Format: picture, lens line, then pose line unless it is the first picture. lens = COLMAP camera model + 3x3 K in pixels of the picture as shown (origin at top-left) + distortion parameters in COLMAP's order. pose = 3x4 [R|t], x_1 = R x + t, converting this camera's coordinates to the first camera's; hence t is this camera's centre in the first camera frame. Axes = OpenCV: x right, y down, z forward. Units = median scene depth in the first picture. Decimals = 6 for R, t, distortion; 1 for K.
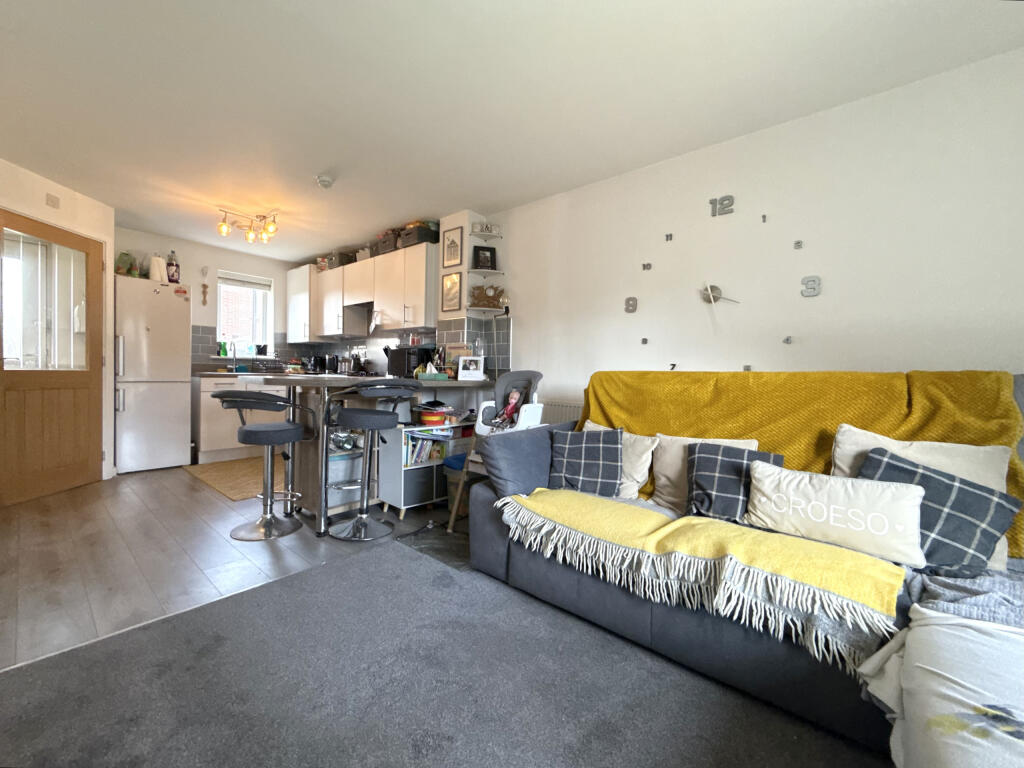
lens RADIAL K [[417.3, 0, 509.4], [0, 417.3, 383.7], [0, 0, 1]] dist [0.000137, 0.000364]
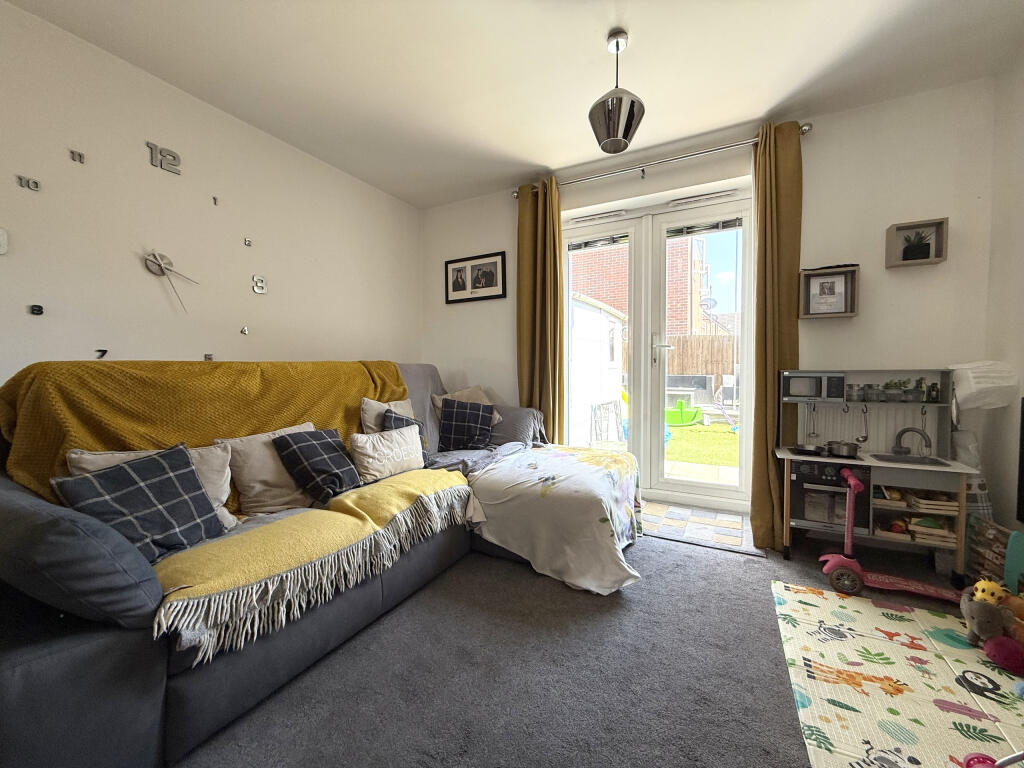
lens RADIAL K [[408.1, 0, 509.4], [0, 408.1, 383.5], [0, 0, 1]] dist [0.001051, 0.000375]
pose [[-0.219207, -0.057769, 0.973967, -0.287606], [0.022821, 0.997669, 0.064311, -0.013942], [-0.975412, 0.036324, -0.217377, 0.339047]]
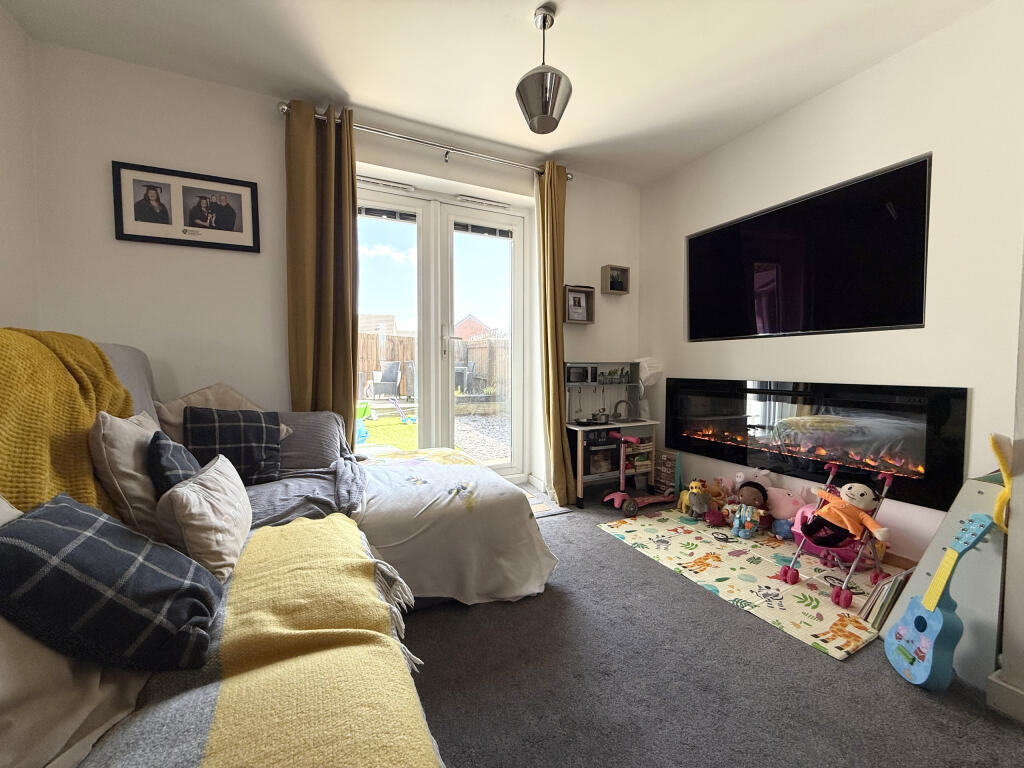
lens RADIAL K [[408.1, 0, 509.4], [0, 408.1, 383.5], [0, 0, 1]] dist [0.001051, 0.000375]
pose [[-0.914071, -0.040349, 0.403543, -0.009657], [-0.011562, 0.997227, 0.073522, -0.000660], [-0.405390, 0.062538, -0.912002, 0.548630]]
